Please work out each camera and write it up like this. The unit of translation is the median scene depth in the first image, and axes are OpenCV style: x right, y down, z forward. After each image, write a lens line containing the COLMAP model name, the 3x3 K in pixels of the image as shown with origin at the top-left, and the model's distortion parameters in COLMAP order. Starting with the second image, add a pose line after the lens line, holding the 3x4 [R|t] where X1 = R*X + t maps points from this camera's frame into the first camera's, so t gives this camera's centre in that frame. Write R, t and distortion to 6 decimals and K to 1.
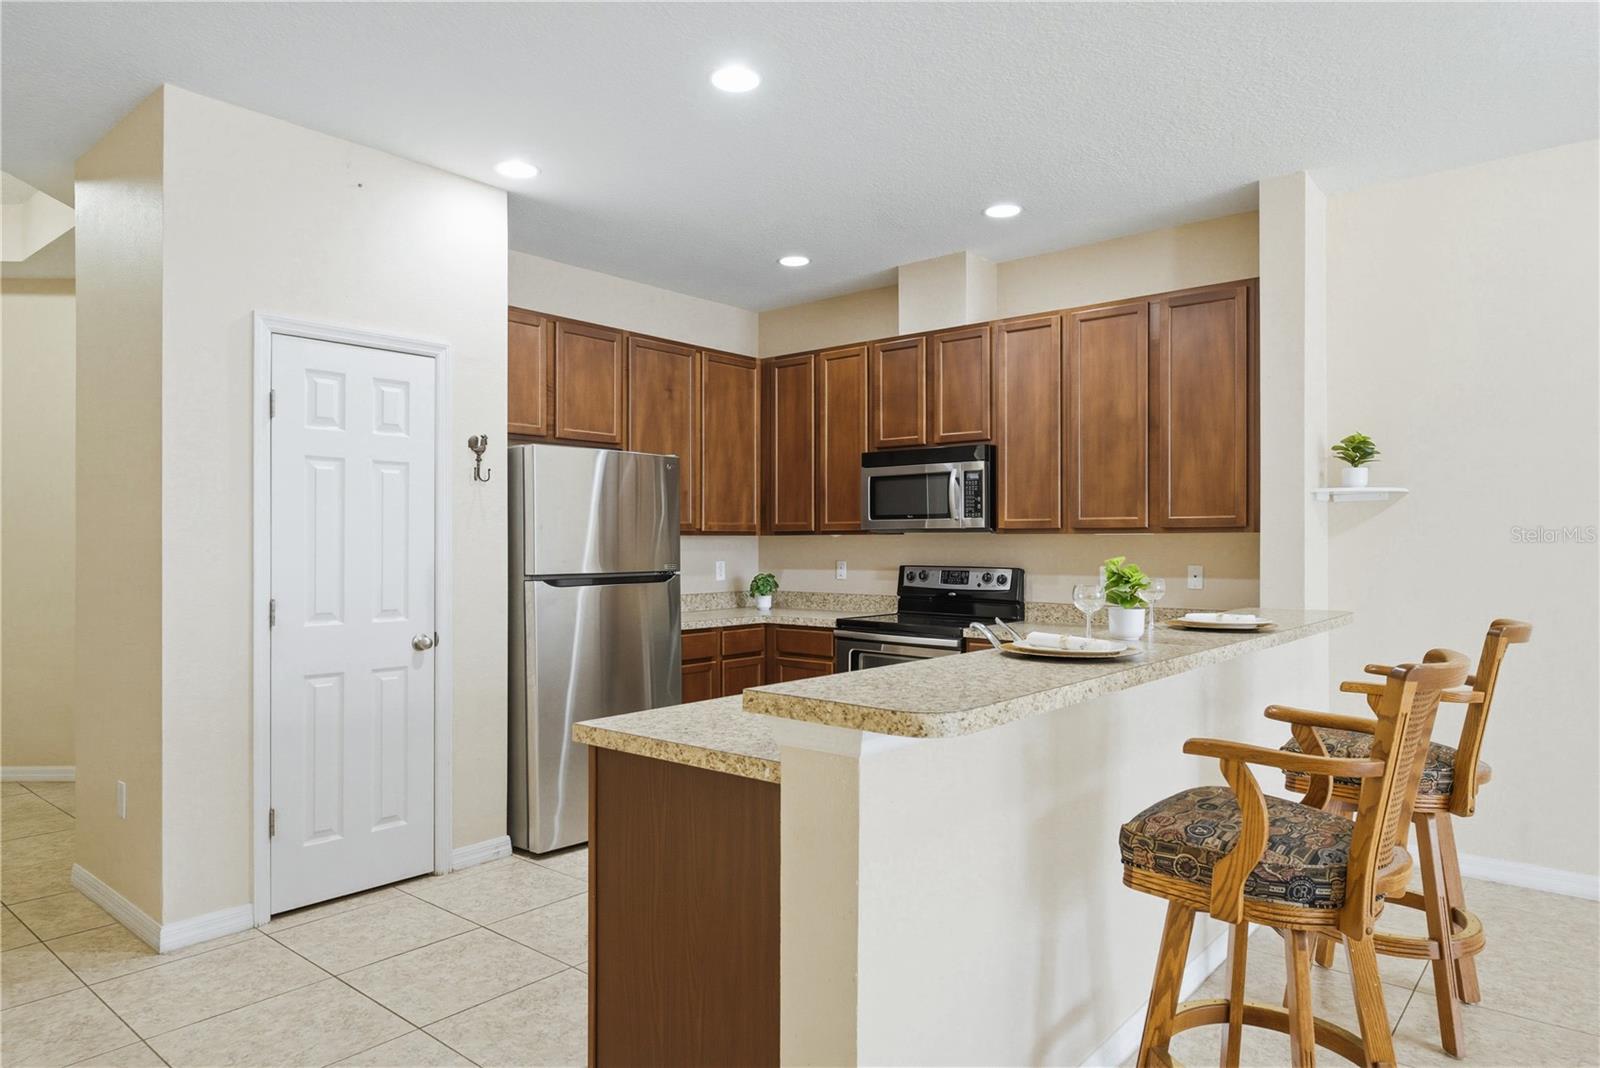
lens RADIAL K [[988.2, 0, 807.5], [0, 988.2, 541.8], [0, 0, 1]] dist [0.001295, -0.003669]
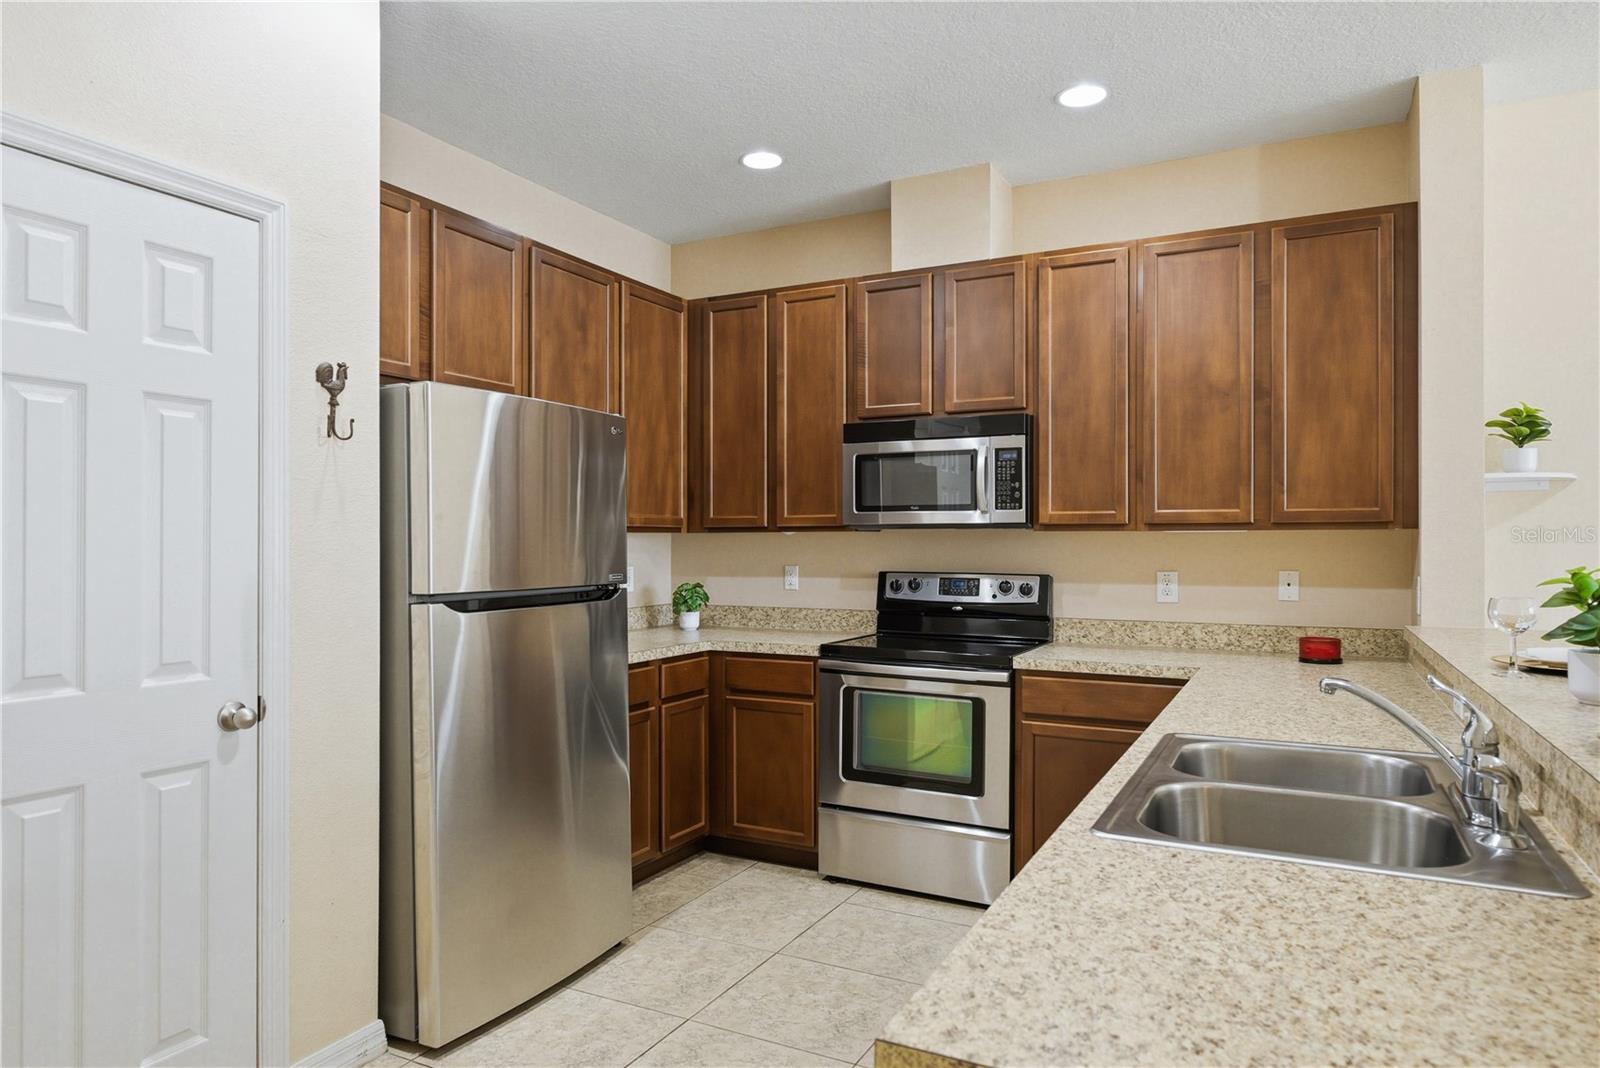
lens RADIAL K [[988.2, 0, 808.0], [0, 988.2, 540.7], [0, 0, 1]] dist [0.001295, -0.003669]
pose [[0.974550, 0.000558, 0.224167, -0.160655], [-0.000281, 0.999999, -0.001268, 0.000734], [-0.224168, 0.001172, 0.974550, 0.302875]]
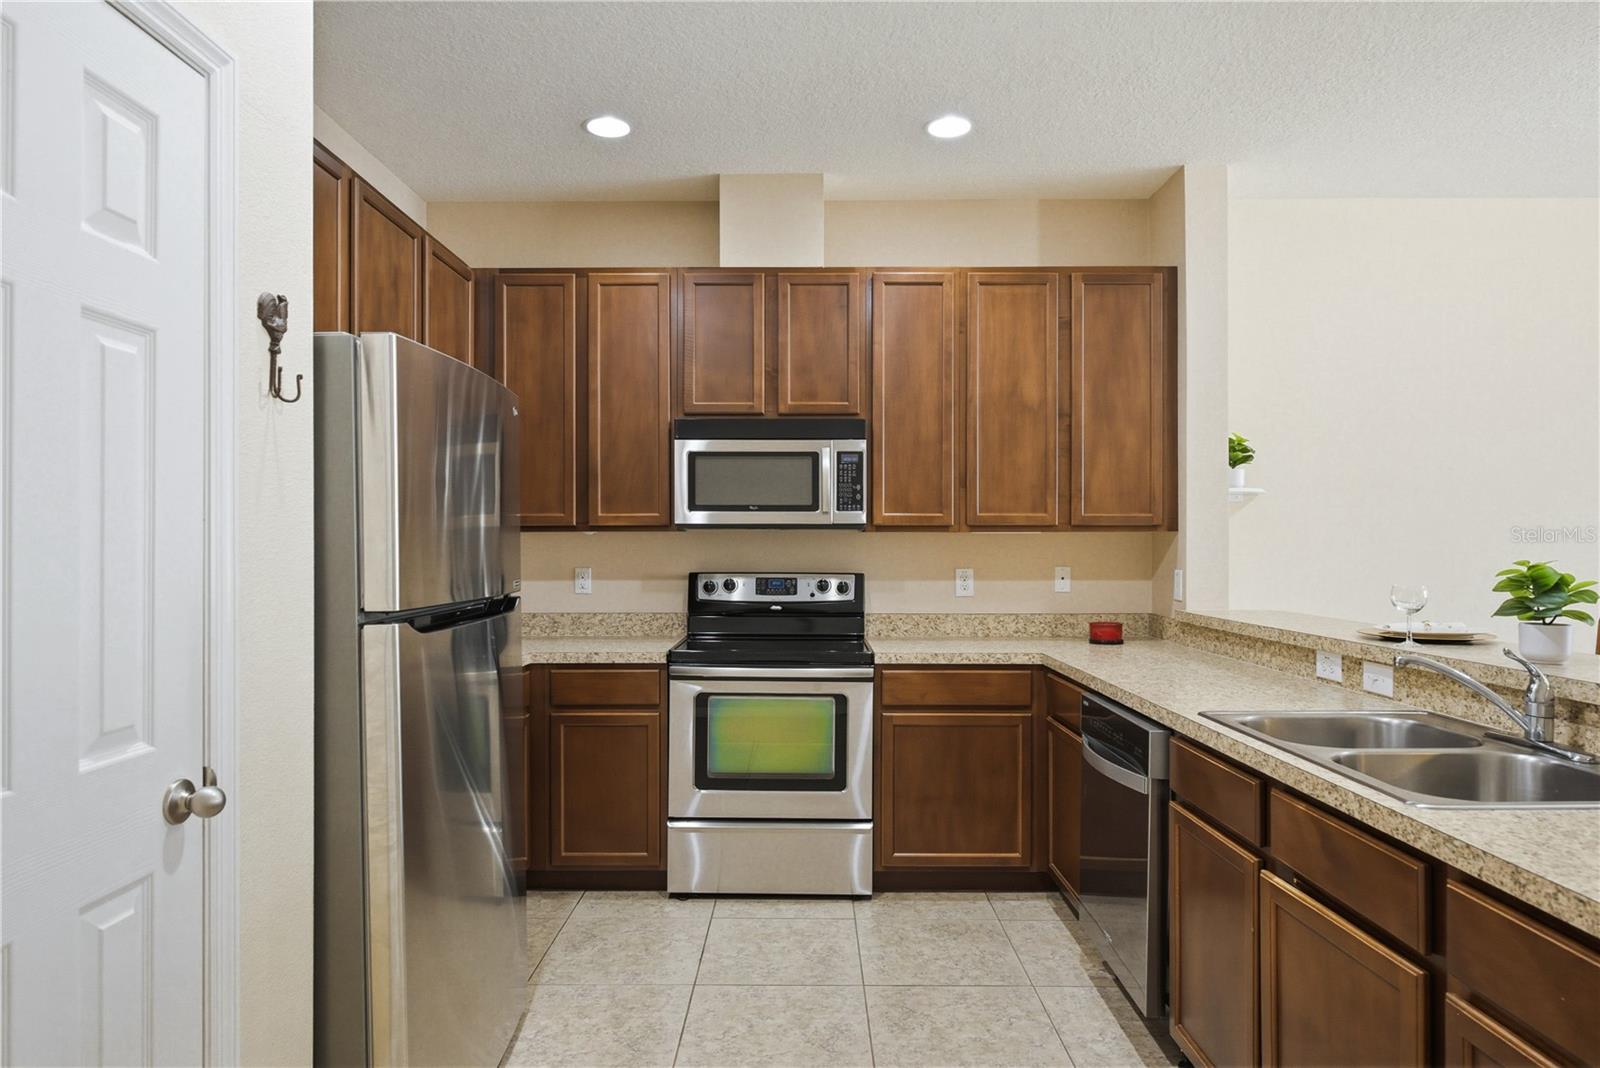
lens RADIAL K [[946.2, 0, 801.9], [0, 946.2, 541.2], [0, 0, 1]] dist [-0.001660, -0.002673]
pose [[0.767570, 0.000256, 0.640965, -0.362062], [0.000800, 0.999999, -0.001357, 0.000877], [-0.640964, 0.001554, 0.767569, 0.460710]]
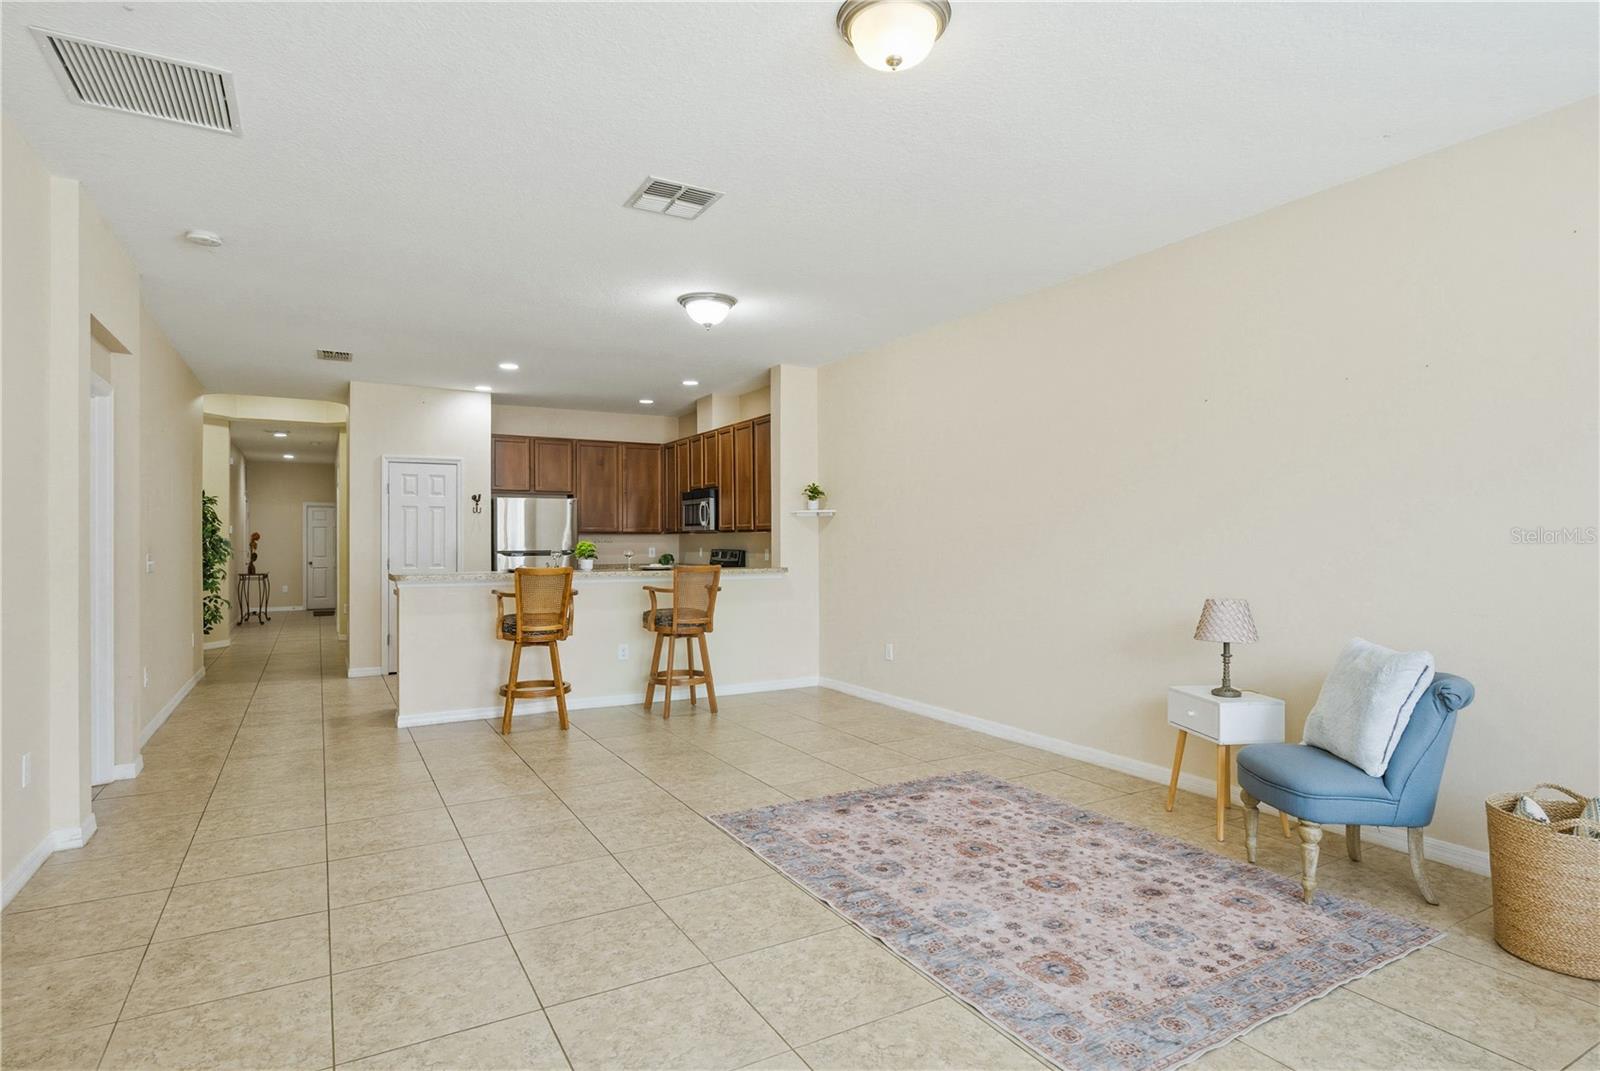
lens RADIAL K [[839.4, 0, 811.6], [0, 839.4, 534.1], [0, 0, 1]] dist [-0.003019, 0.000047]
pose [[0.941646, -0.004833, -0.336571, 0.998544], [0.004047, 0.999987, -0.003037, 0.000972], [0.336581, 0.001498, 0.941653, -0.596310]]
